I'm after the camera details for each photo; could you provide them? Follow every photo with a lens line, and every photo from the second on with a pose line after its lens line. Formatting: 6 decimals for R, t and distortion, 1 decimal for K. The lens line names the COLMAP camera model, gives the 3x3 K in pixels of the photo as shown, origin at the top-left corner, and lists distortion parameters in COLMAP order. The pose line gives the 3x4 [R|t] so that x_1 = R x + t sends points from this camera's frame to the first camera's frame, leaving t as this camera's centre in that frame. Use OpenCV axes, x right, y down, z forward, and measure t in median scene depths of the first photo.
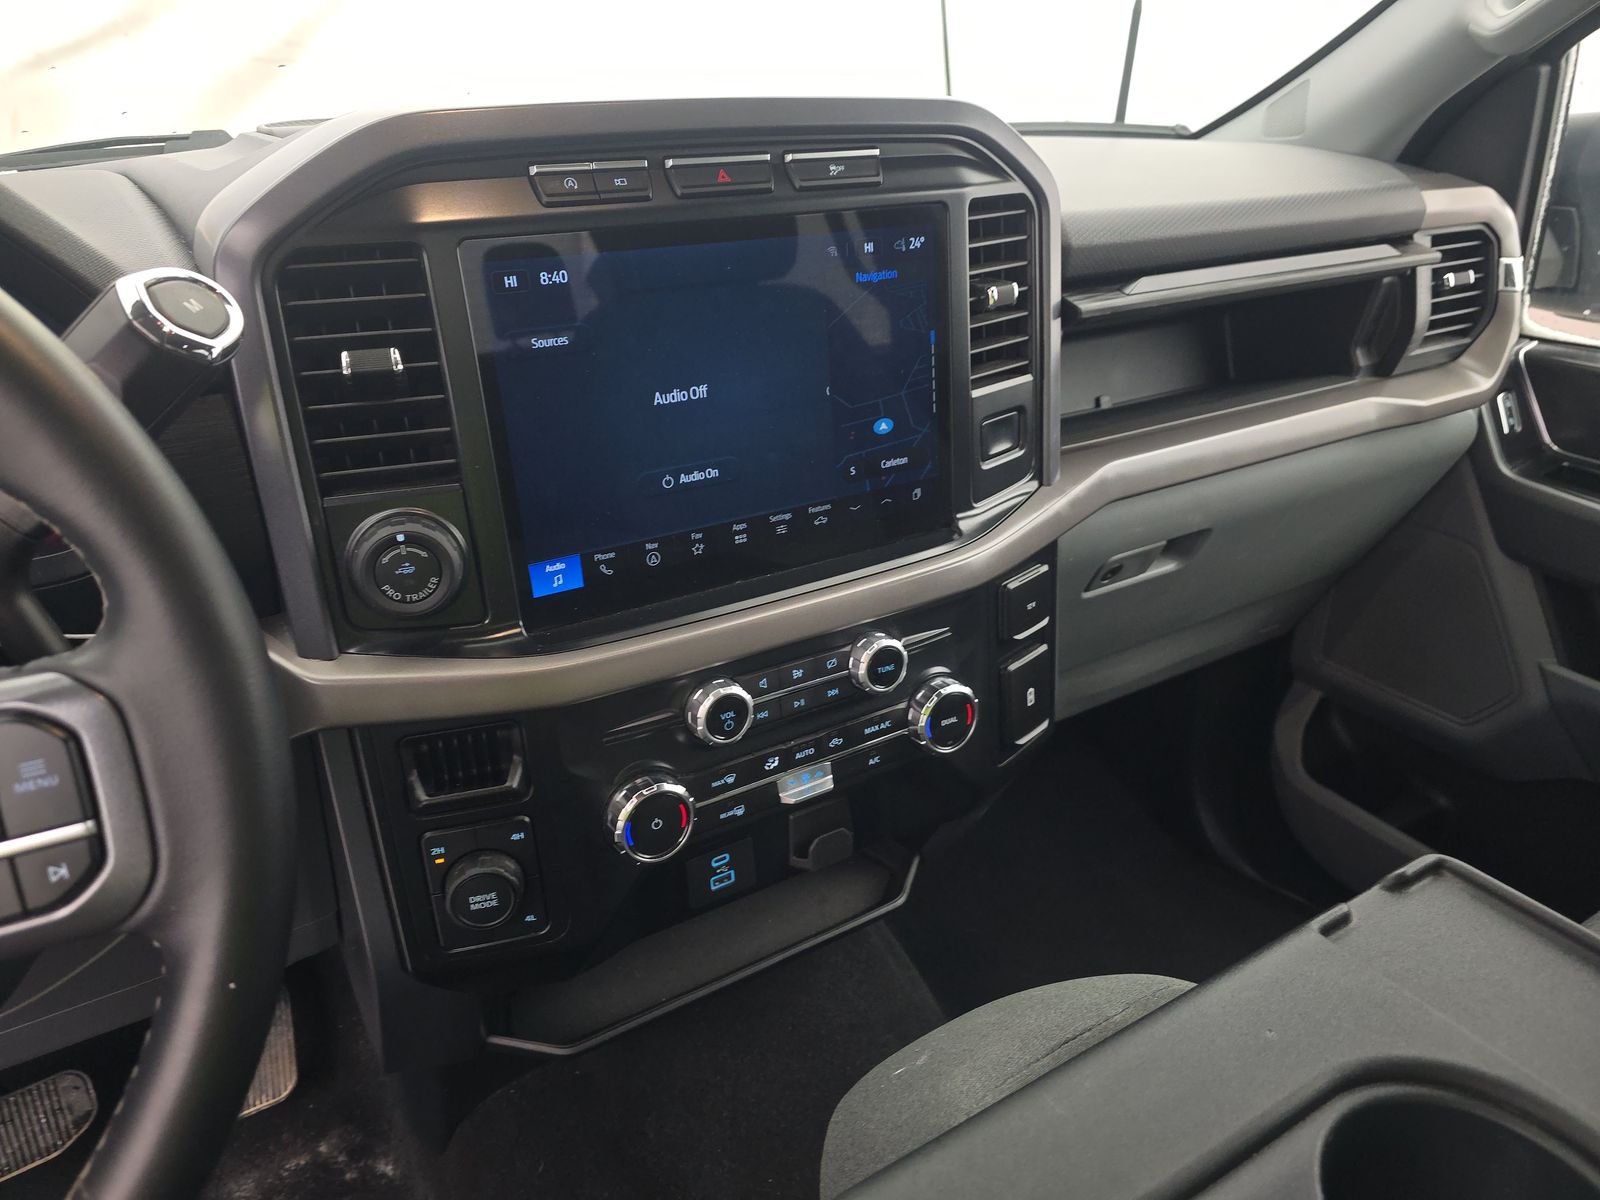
lens RADIAL K [[1075.8, 0, 803.6], [0, 1075.8, 555.8], [0, 0, 1]] dist [0.051250, -0.053859]
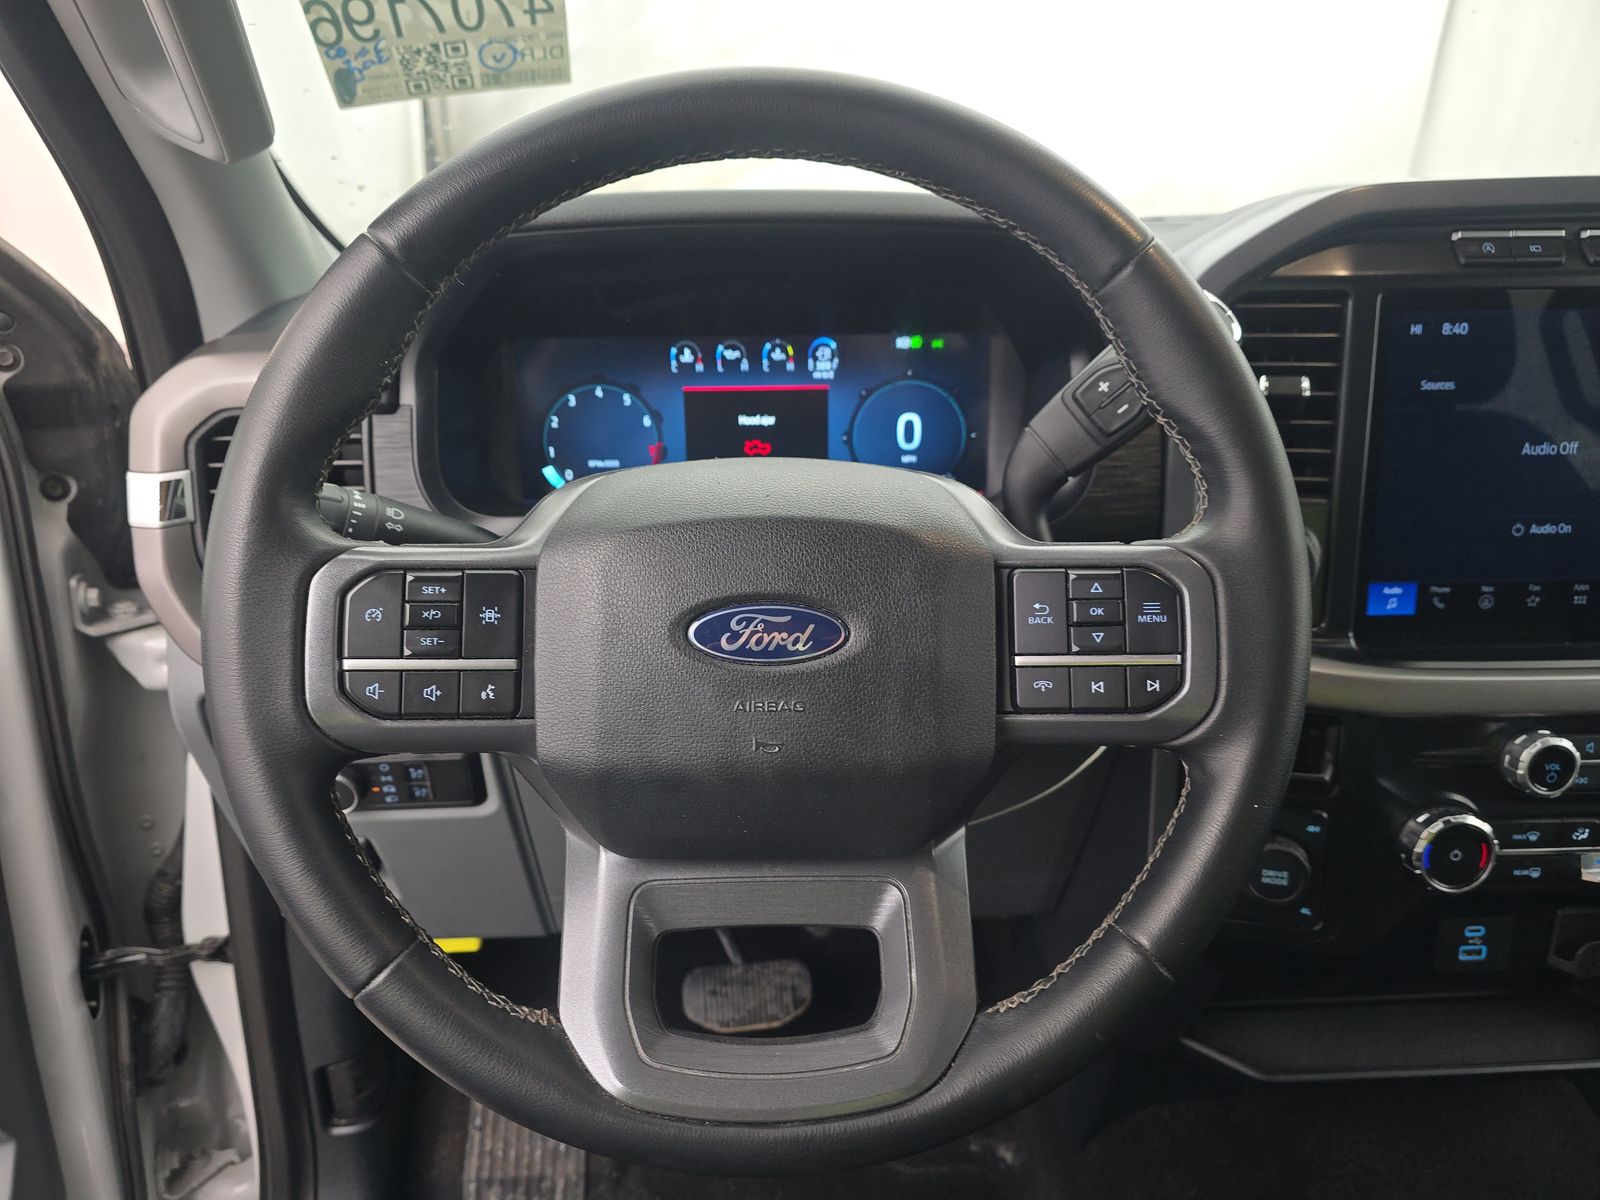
lens RADIAL K [[1075.8, 0, 803.6], [0, 1075.8, 555.8], [0, 0, 1]] dist [0.051250, -0.053859]
pose [[0.875991, 0.138282, -0.462081, -0.242569], [-0.192401, 0.978682, -0.071864, 0.165166], [0.442292, 0.151857, 0.883921, -0.232130]]
